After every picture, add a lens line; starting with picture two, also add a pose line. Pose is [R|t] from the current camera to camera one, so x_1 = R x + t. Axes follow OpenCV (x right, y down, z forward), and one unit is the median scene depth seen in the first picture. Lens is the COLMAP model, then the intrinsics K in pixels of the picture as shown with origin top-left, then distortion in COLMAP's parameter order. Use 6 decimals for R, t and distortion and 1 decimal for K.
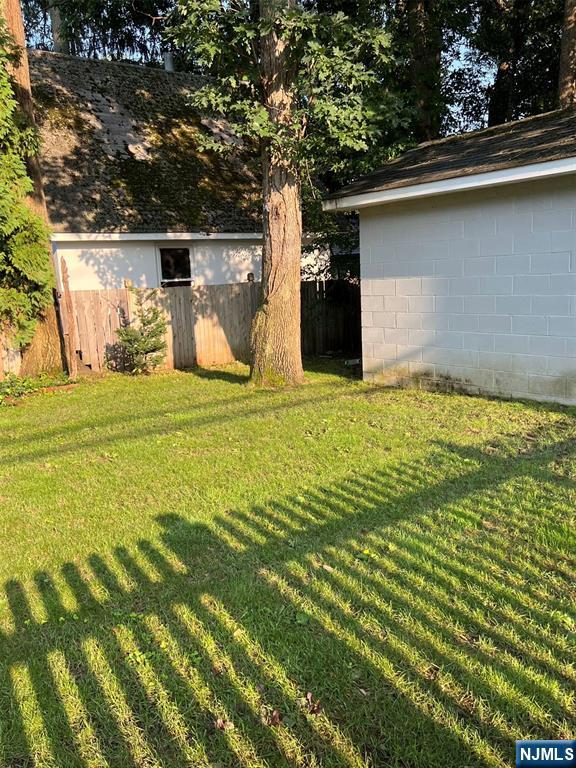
lens RADIAL K [[641.0, 0, 288.0], [0, 641.0, 384.0], [0, 0, 1]] dist [0.098109, -0.209894]
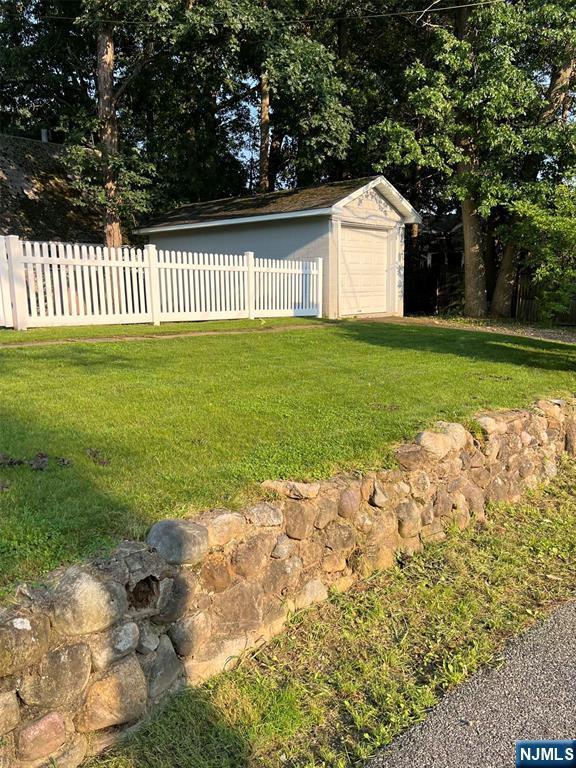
lens RADIAL K [[641.0, 0, 288.0], [0, 641.0, 384.0], [0, 0, 1]] dist [0.098109, -0.209894]
pose [[0.975419, -0.002590, 0.220341, 0.090334], [0.010018, 0.999418, -0.032602, 0.337998], [-0.220128, 0.034008, 0.974878, -1.321065]]
